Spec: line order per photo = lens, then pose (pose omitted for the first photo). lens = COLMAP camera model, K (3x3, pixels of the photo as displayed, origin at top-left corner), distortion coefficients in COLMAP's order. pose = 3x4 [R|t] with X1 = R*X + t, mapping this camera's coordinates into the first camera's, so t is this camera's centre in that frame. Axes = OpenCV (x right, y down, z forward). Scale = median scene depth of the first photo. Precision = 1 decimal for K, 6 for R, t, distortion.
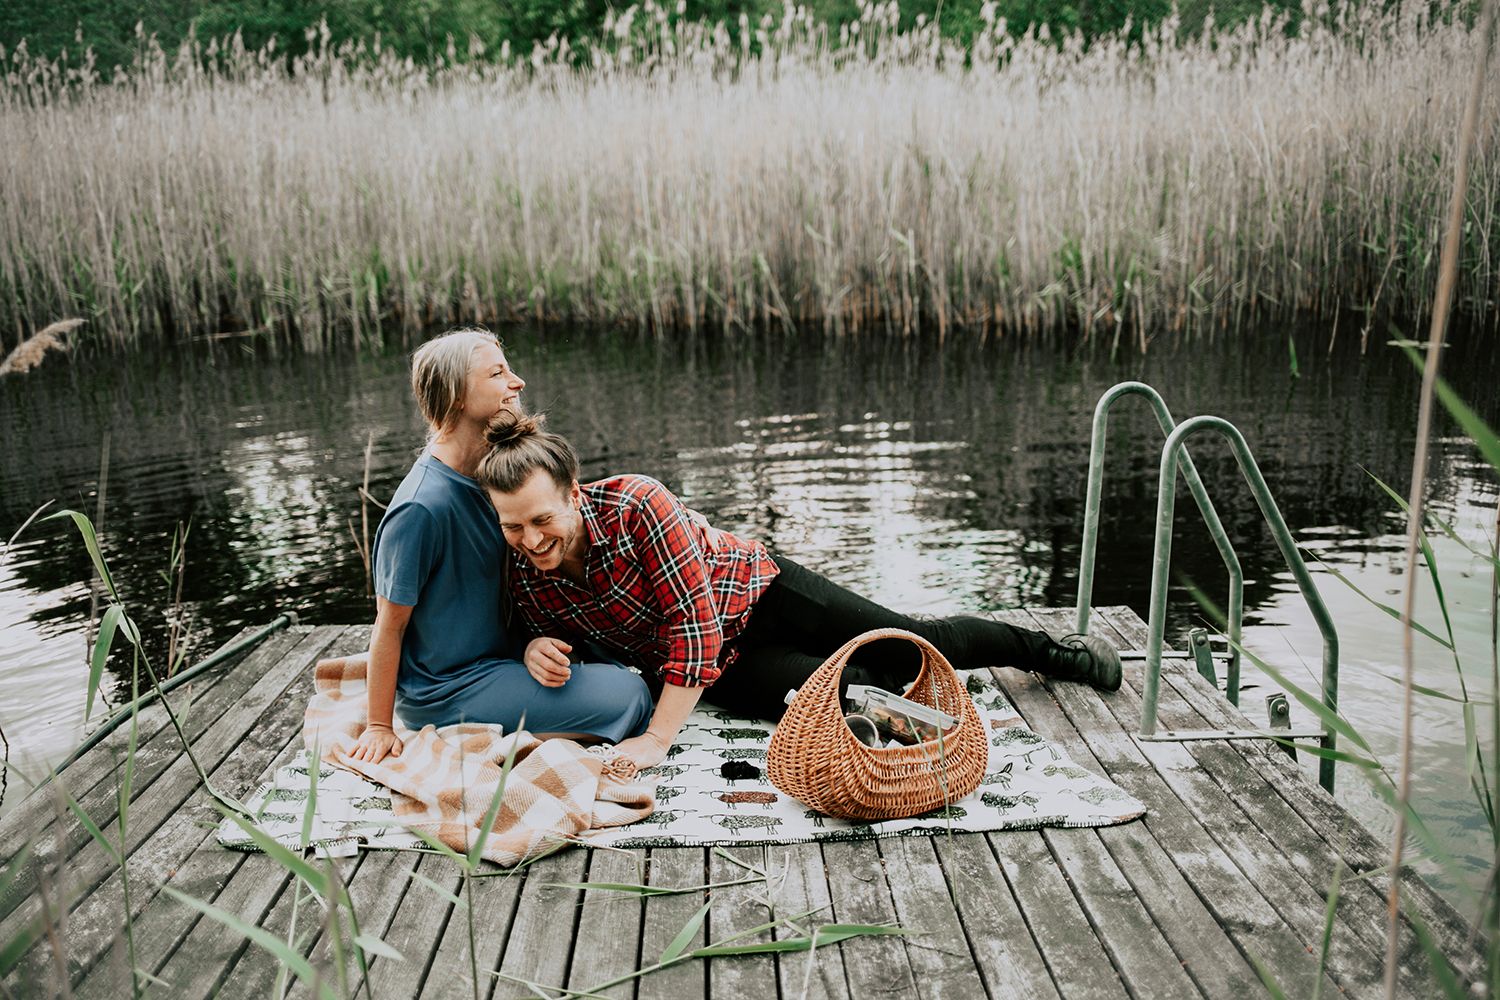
lens RADIAL K [[1500.9, 0, 750.0], [0, 1500.9, 500.0], [0, 0, 1]] dist [-0.025560, 0.010570]
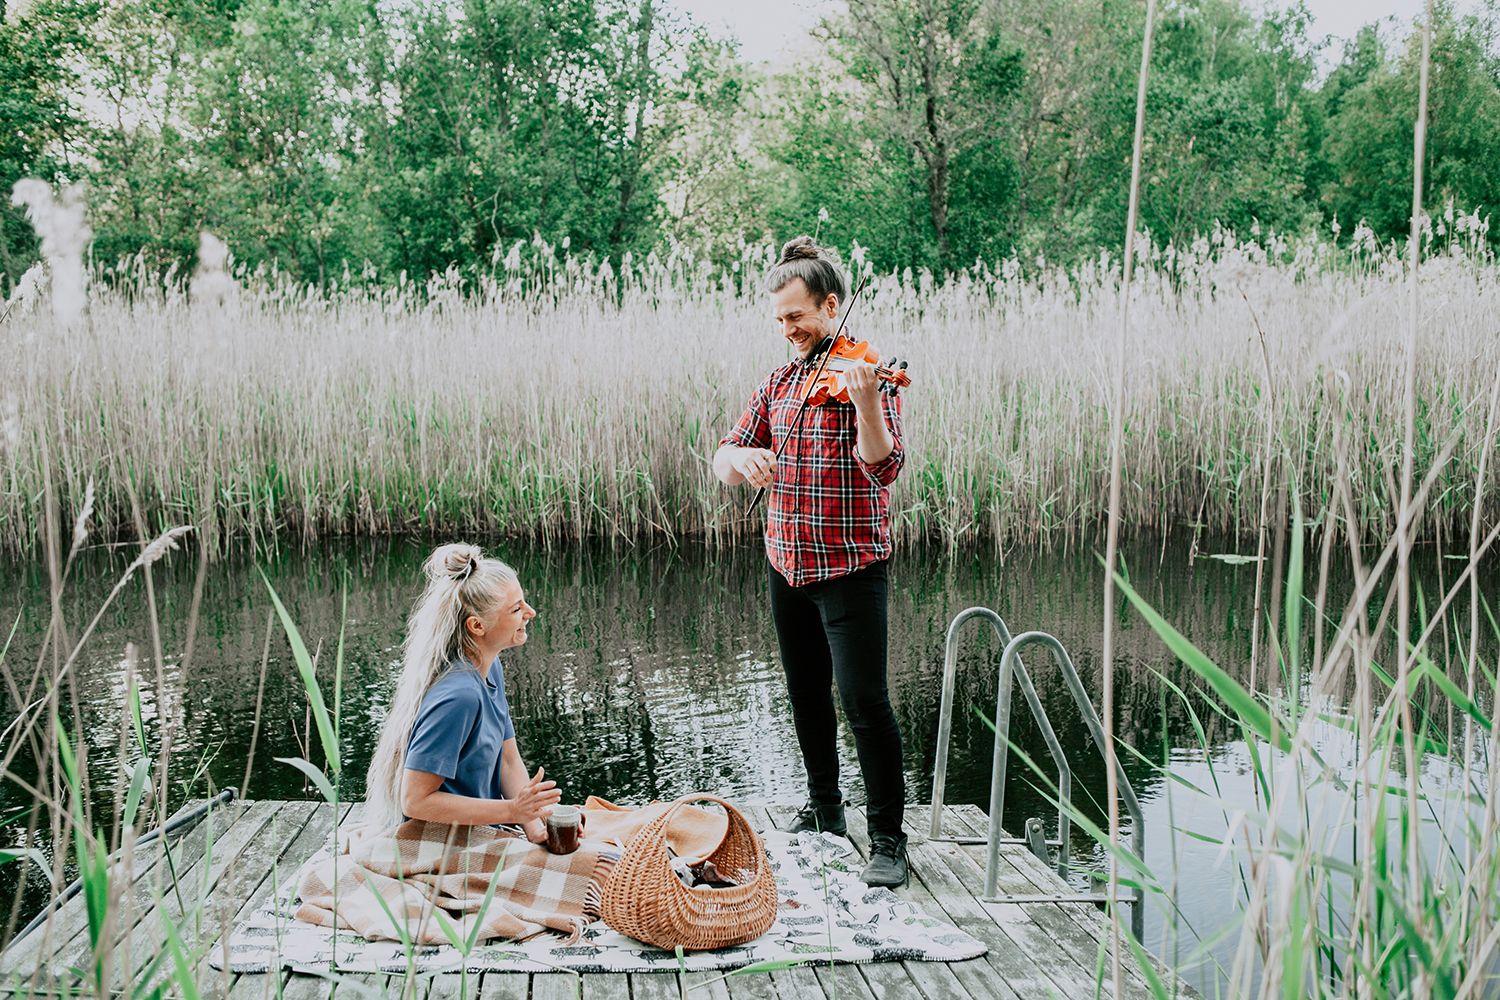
lens RADIAL K [[1495.6, 0, 750.0], [0, 1495.6, 500.0], [0, 0, 1]] dist [-0.040110, 0.018022]
pose [[0.996187, 0.008462, 0.086827, -0.010589], [0.003606, 0.990440, -0.137897, 0.001777], [-0.087163, 0.137684, 0.986633, -0.048687]]
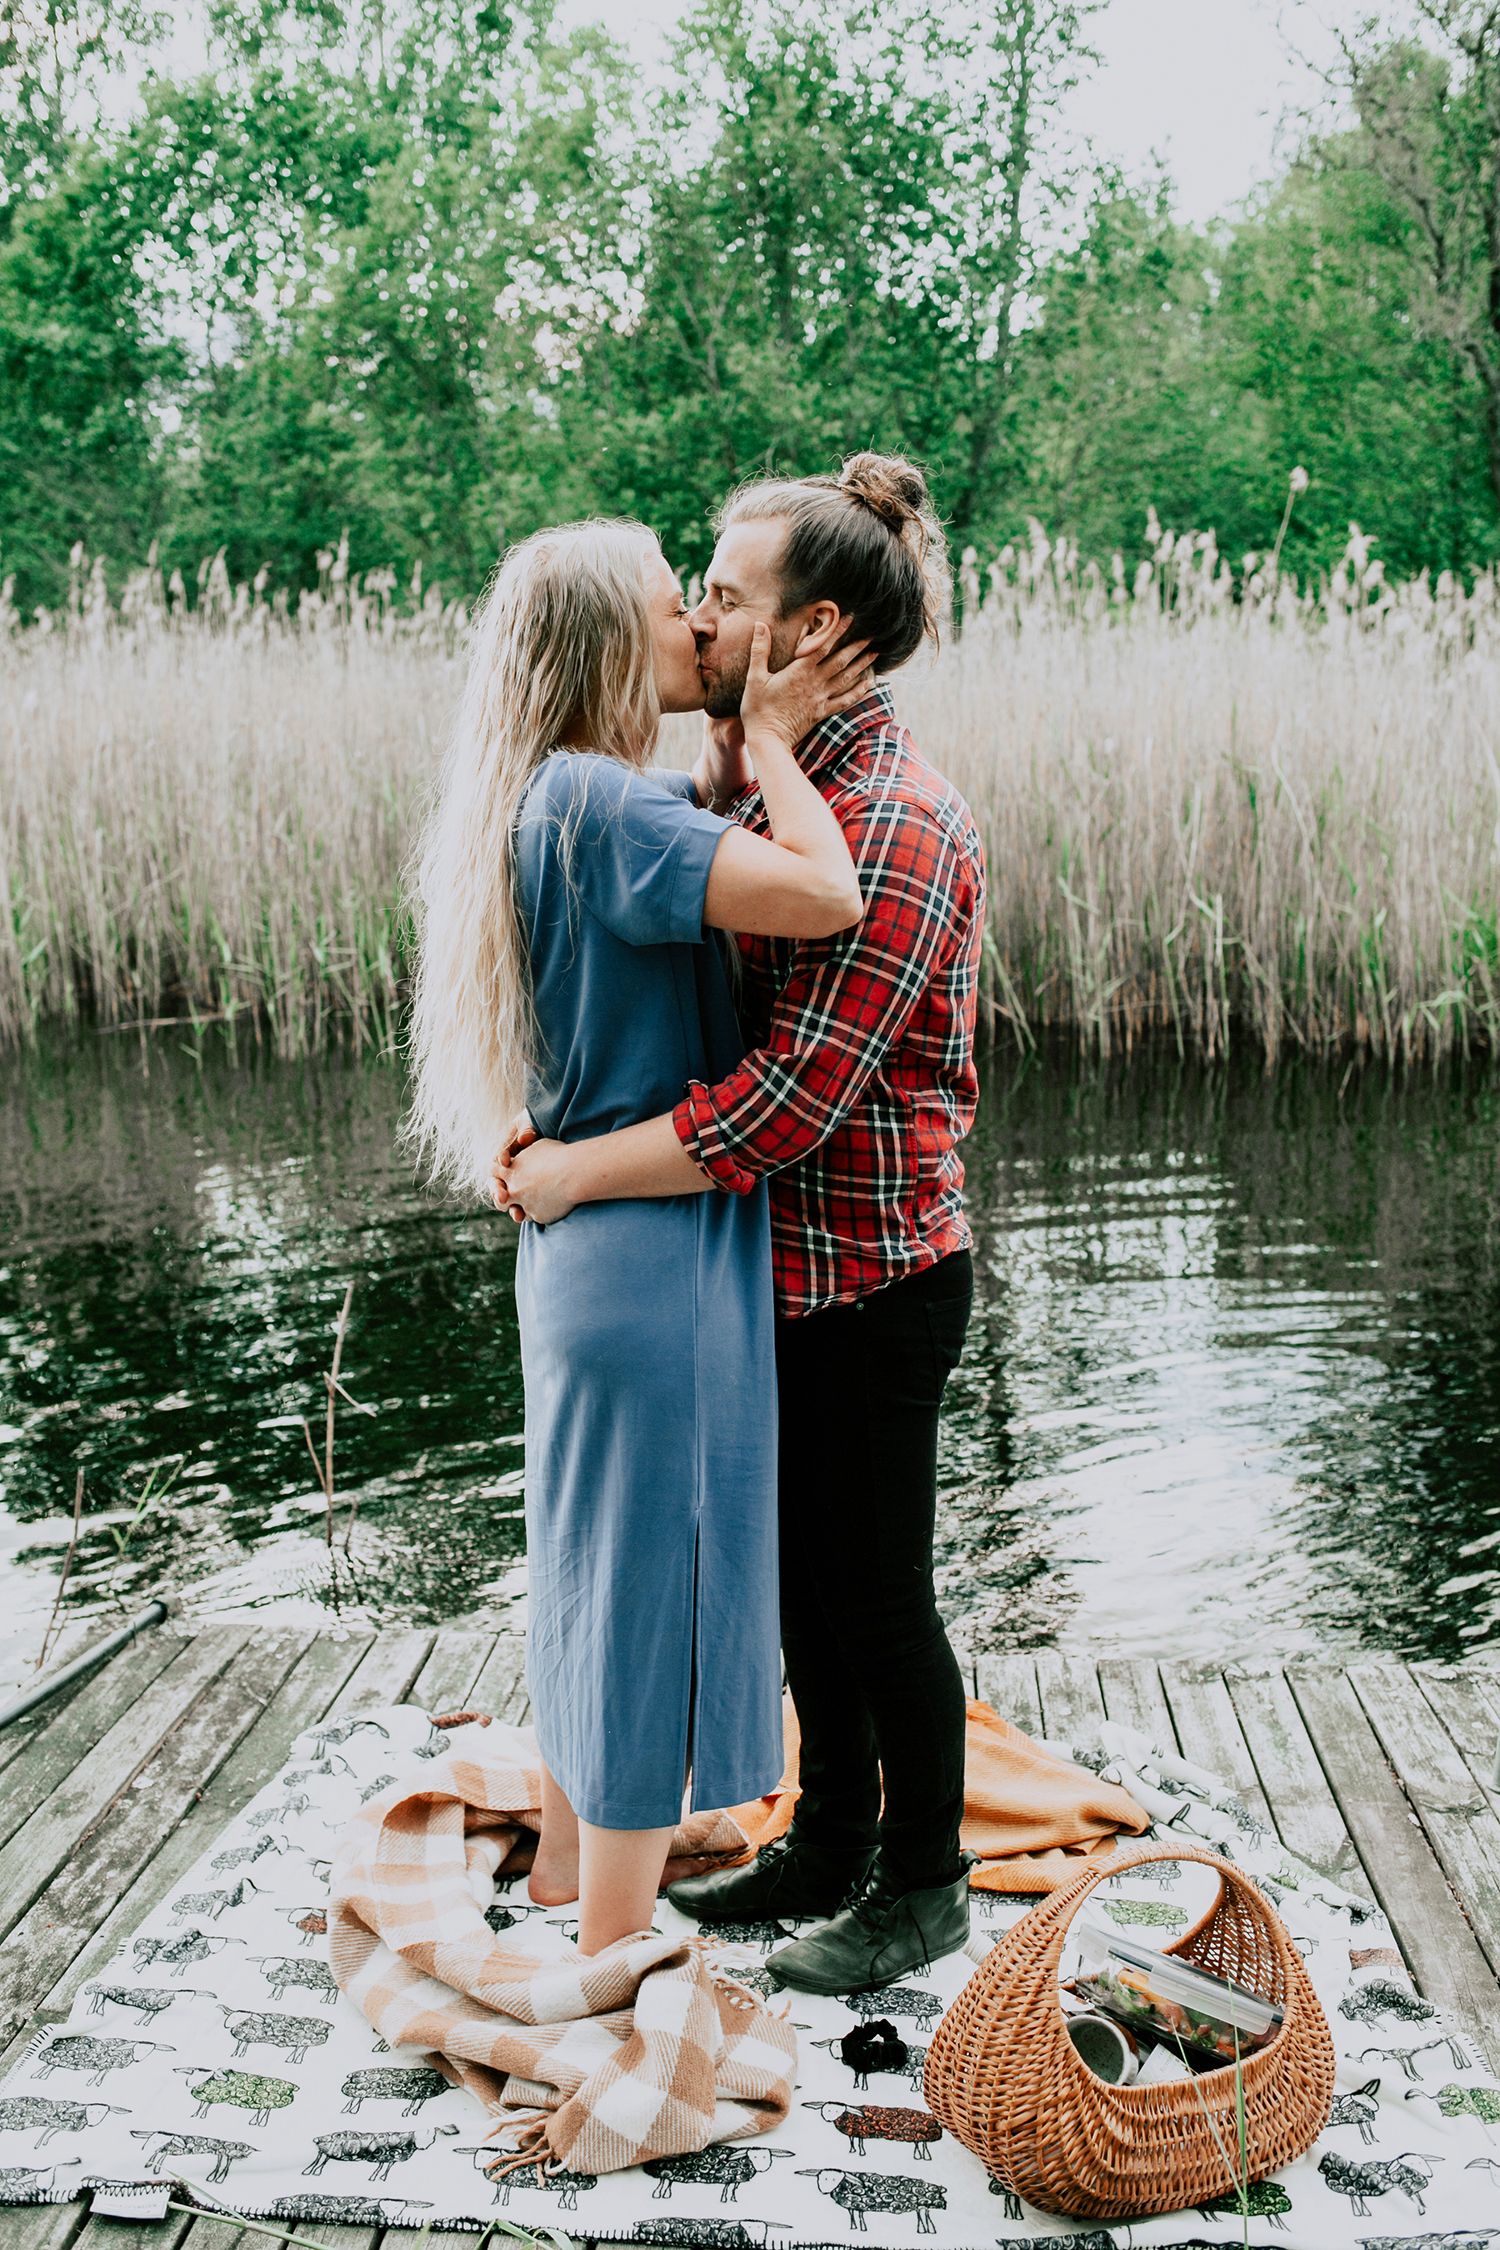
lens RADIAL K [[2243.4, 0, 750.0], [0, 2243.4, 1125.0], [0, 0, 1]] dist [-0.040110, 0.018022]
pose [[0.994700, 0.031313, -0.097936, 0.004483], [-0.035422, 0.998551, -0.040507, -0.035673], [0.096526, 0.043761, 0.994368, 0.044659]]
